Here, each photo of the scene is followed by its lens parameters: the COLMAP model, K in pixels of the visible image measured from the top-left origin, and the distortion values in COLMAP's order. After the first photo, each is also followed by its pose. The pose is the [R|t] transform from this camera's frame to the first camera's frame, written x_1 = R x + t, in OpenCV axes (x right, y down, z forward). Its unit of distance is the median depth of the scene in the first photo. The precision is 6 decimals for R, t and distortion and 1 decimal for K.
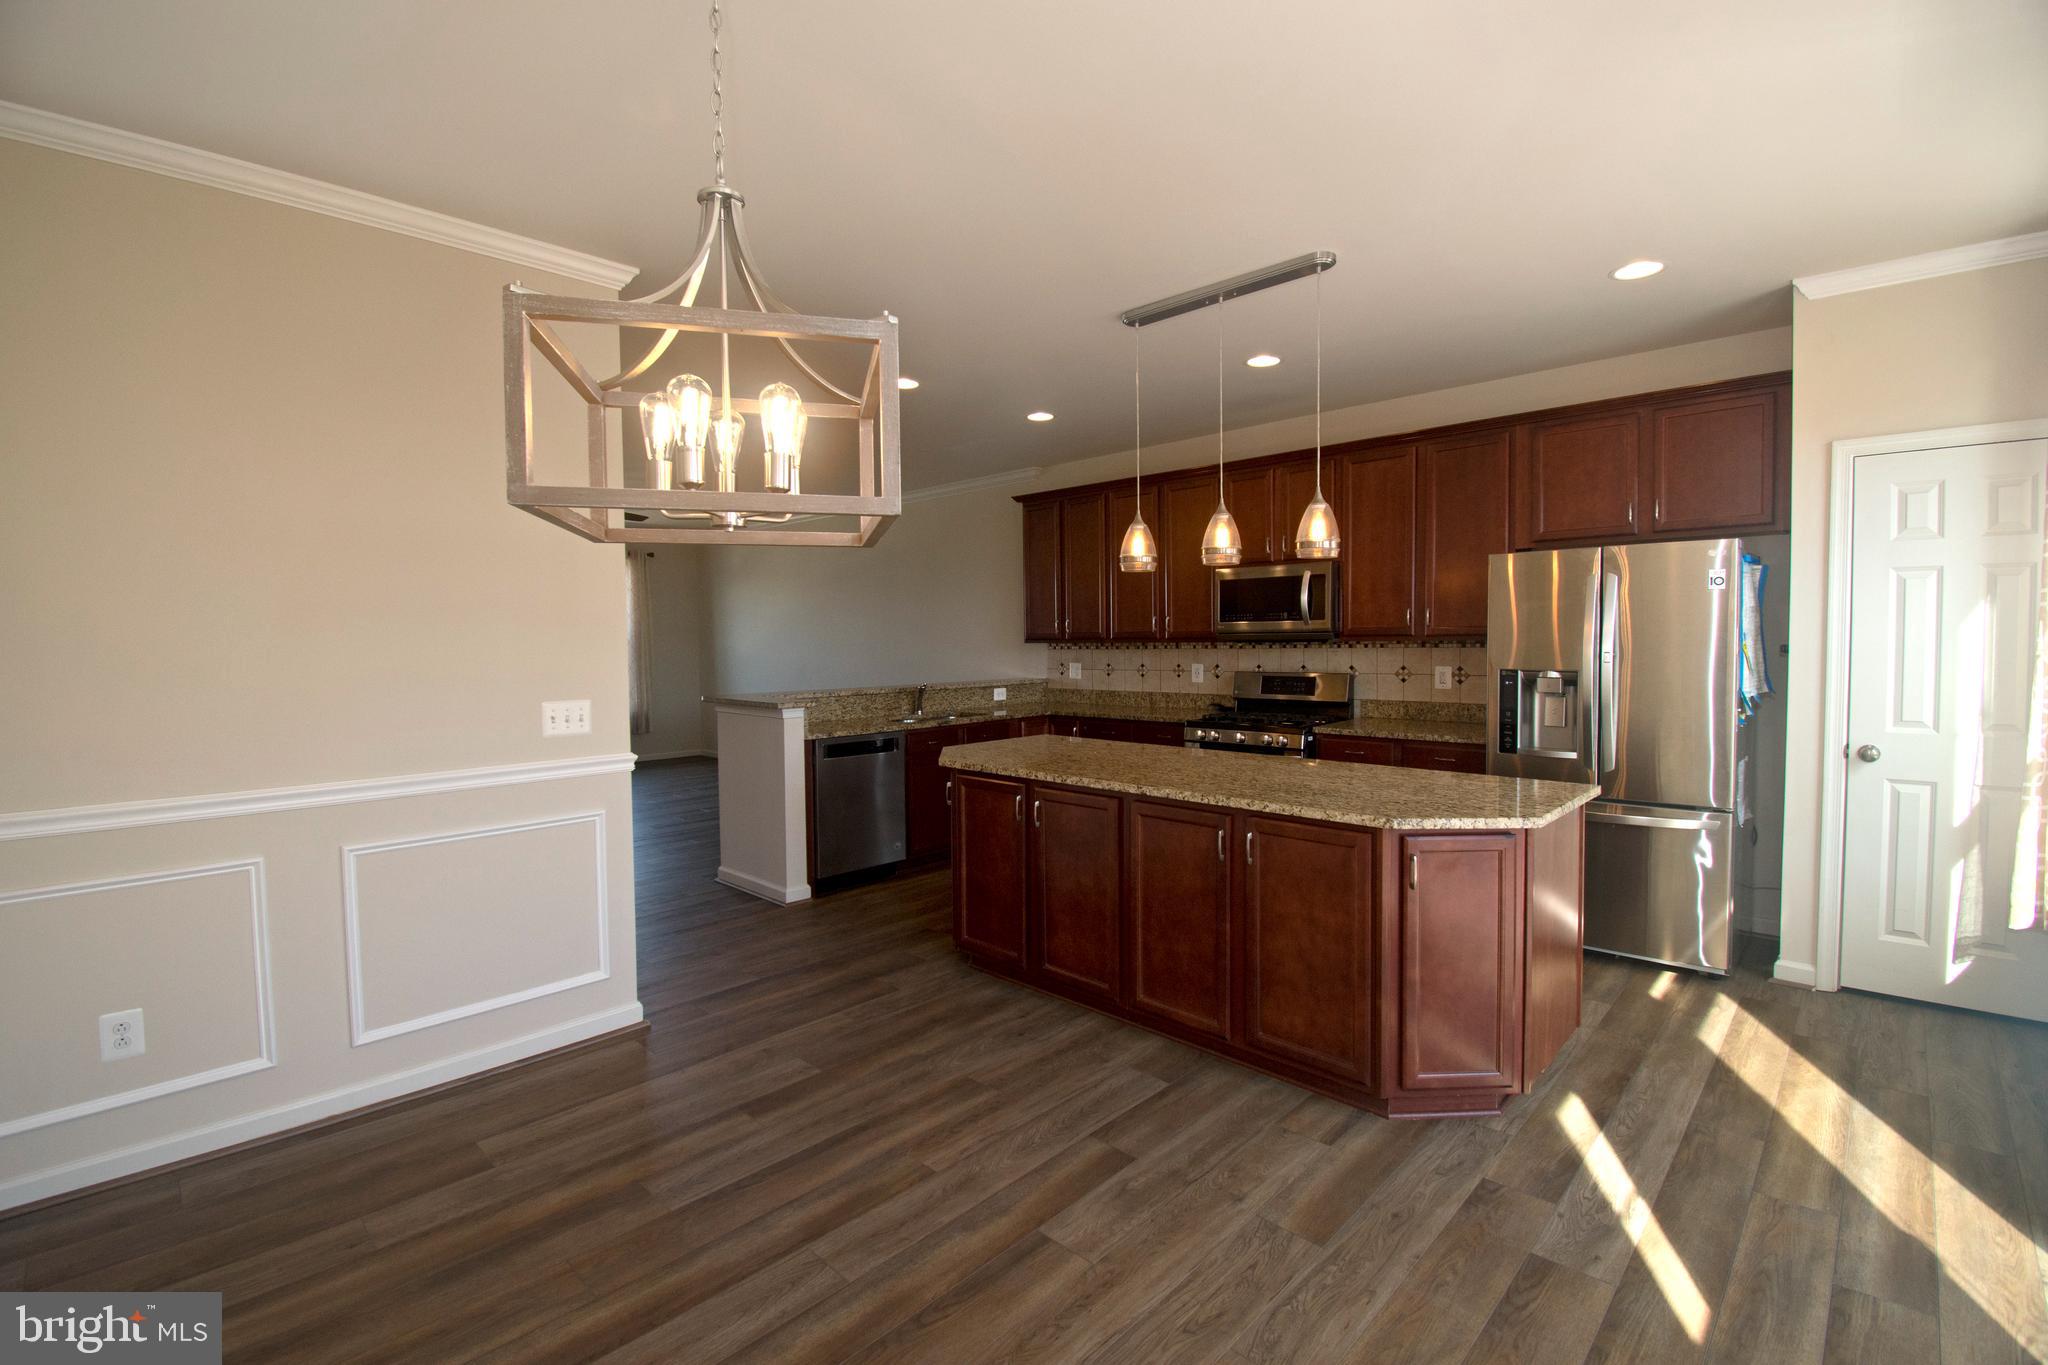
lens RADIAL K [[904.6, 0, 1033.3], [0, 904.6, 673.7], [0, 0, 1]] dist [0.003017, -0.015936]
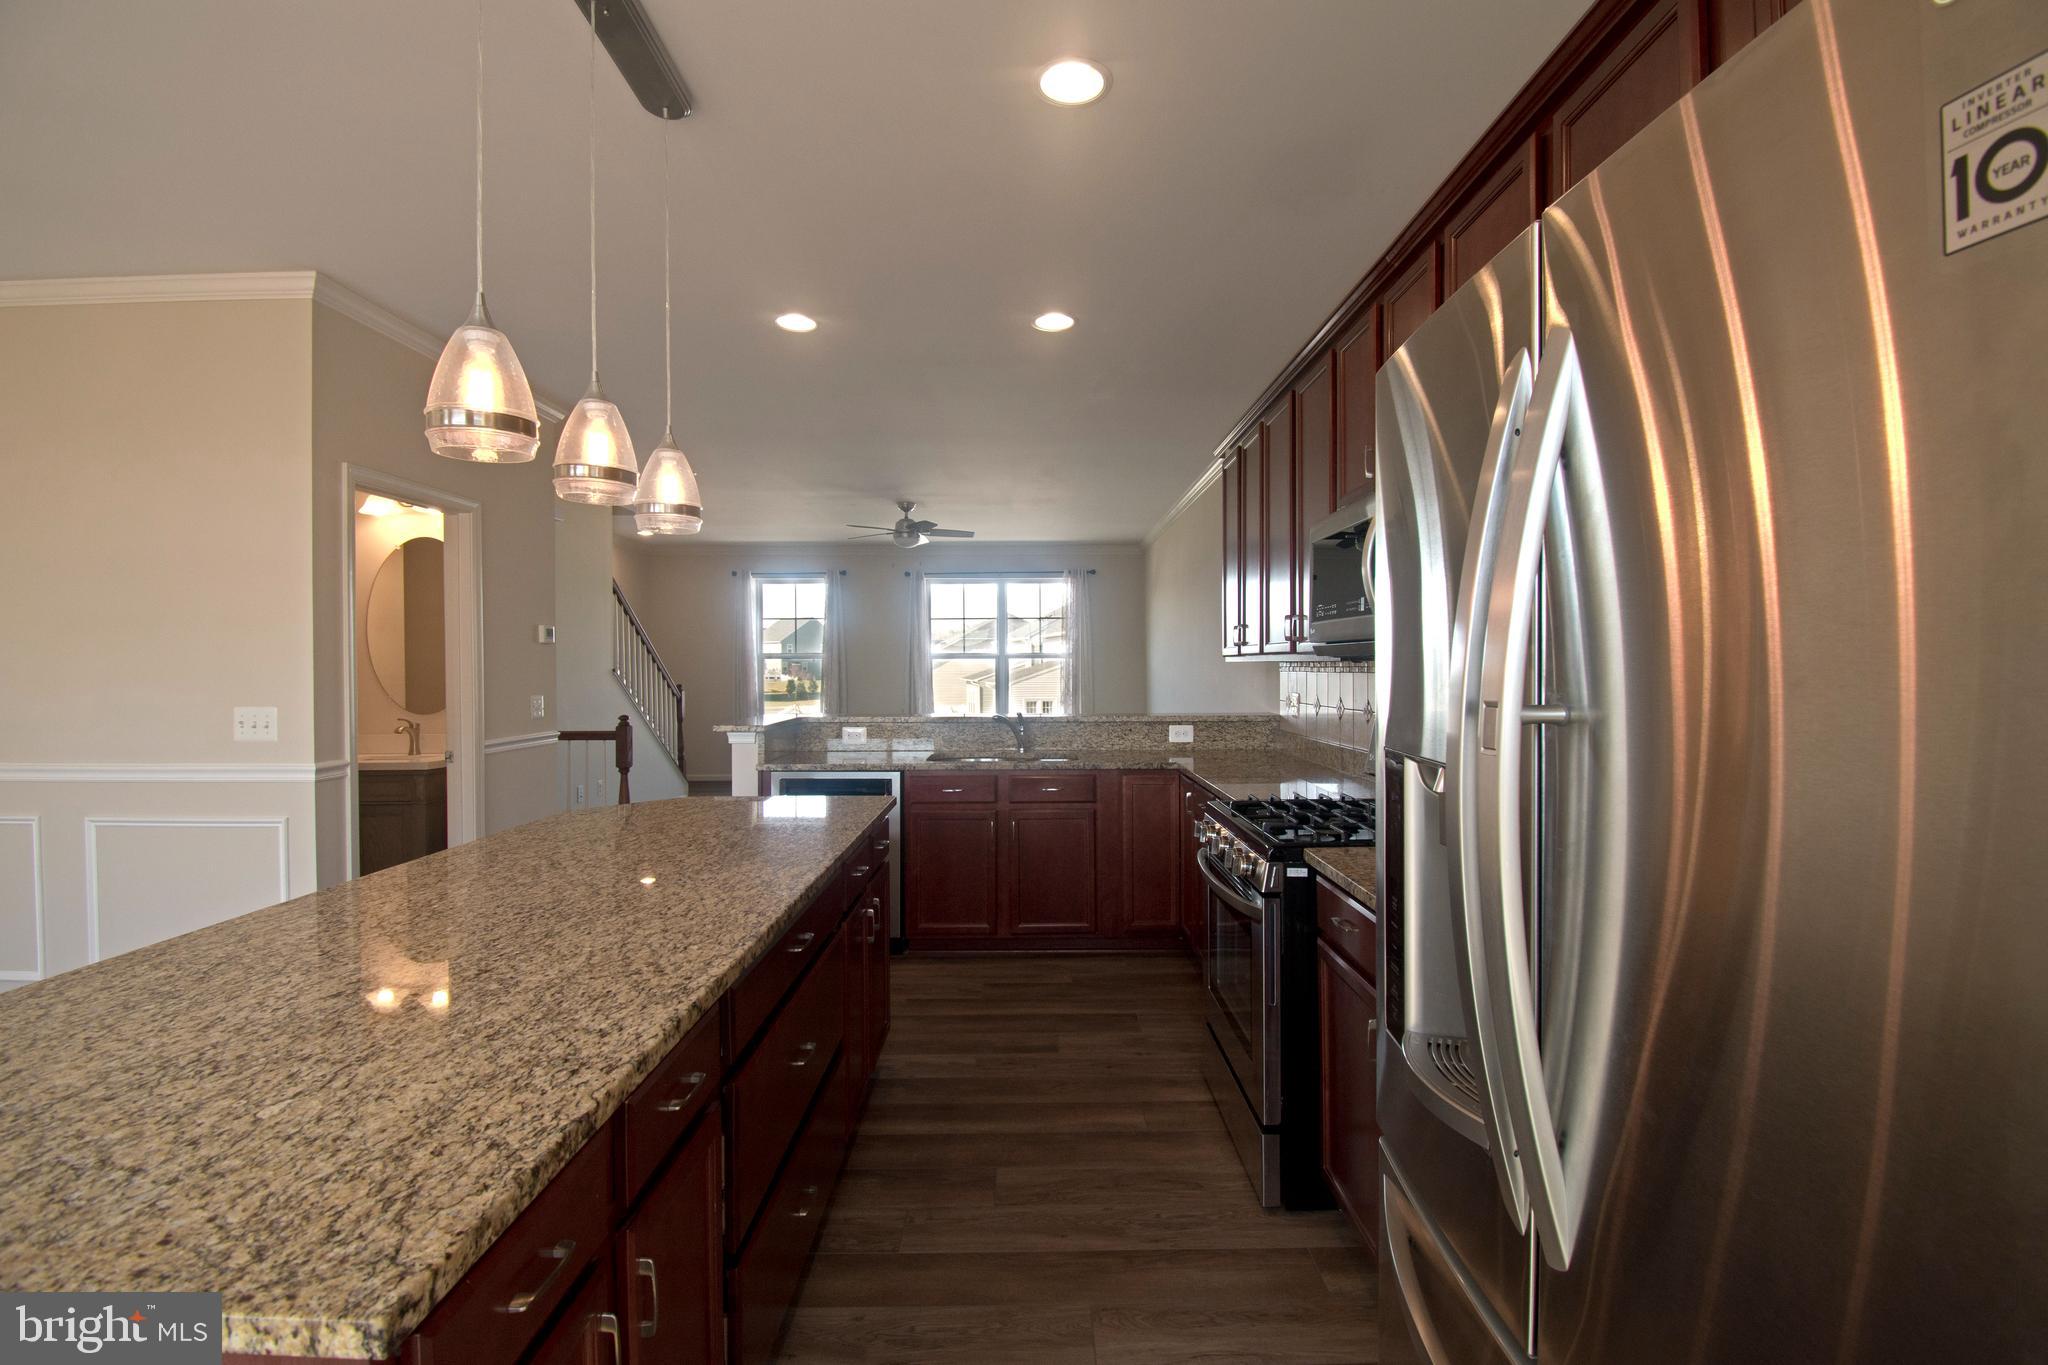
lens RADIAL K [[904.6, 0, 1033.3], [0, 904.6, 673.7], [0, 0, 1]] dist [0.003017, -0.015936]
pose [[0.694749, 0.017113, -0.719049, 0.668992], [-0.033736, 0.999392, -0.008810, -0.024182], [0.718461, 0.030379, 0.694904, 0.728043]]
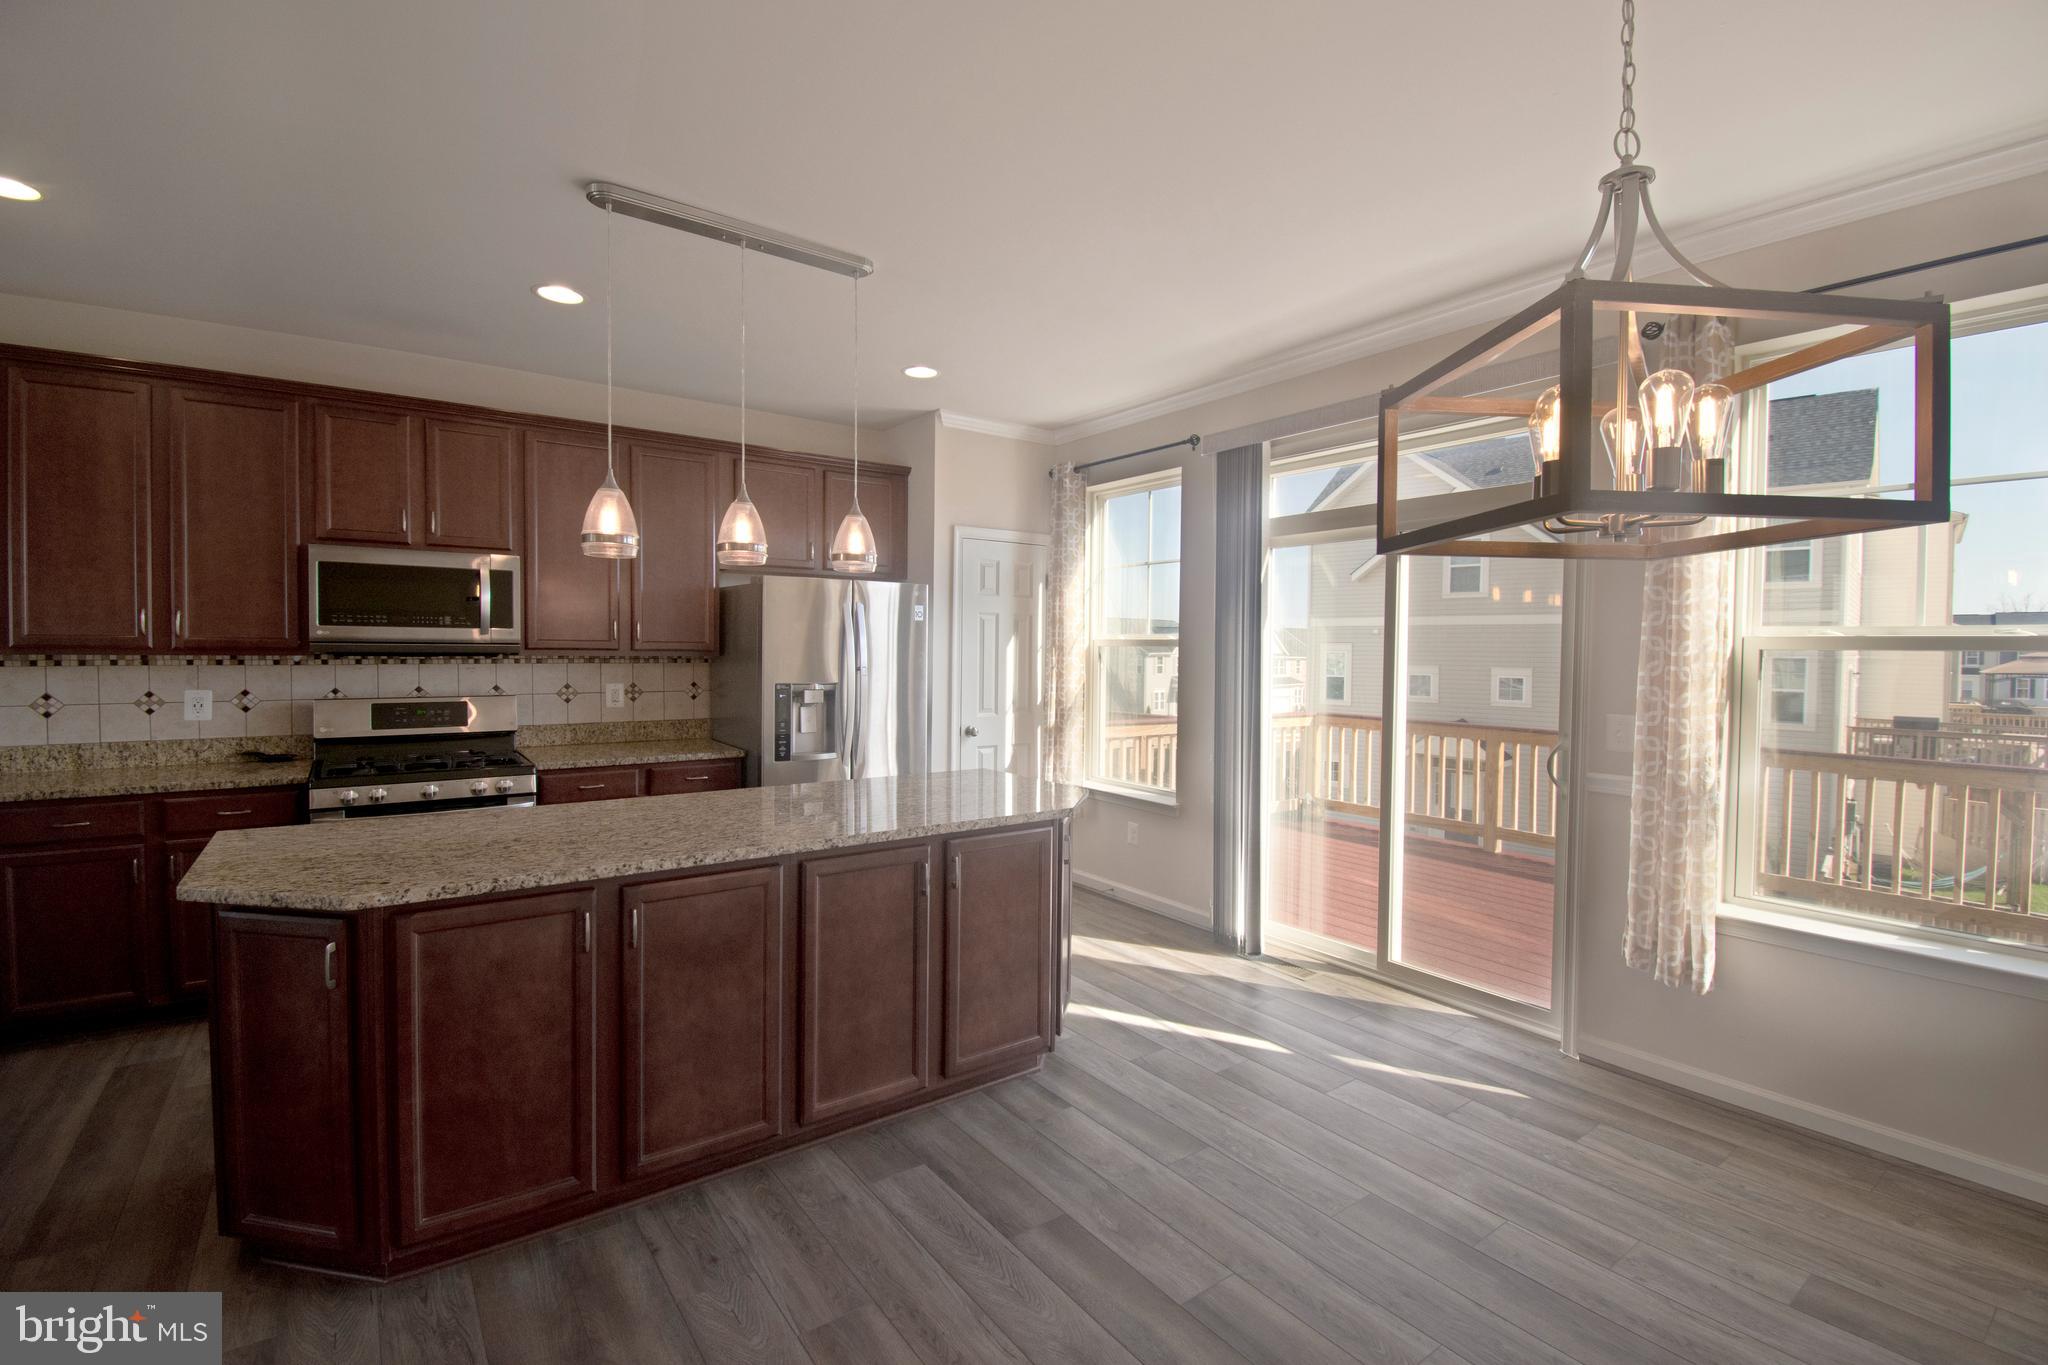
lens RADIAL K [[904.6, 0, 1033.3], [0, 904.6, 673.7], [0, 0, 1]] dist [0.003017, -0.015936]
pose [[0.168925, -0.014298, 0.985525, -0.497940], [0.027699, 0.999569, 0.009754, -0.019175], [-0.985240, 0.025650, 0.169249, 0.533395]]
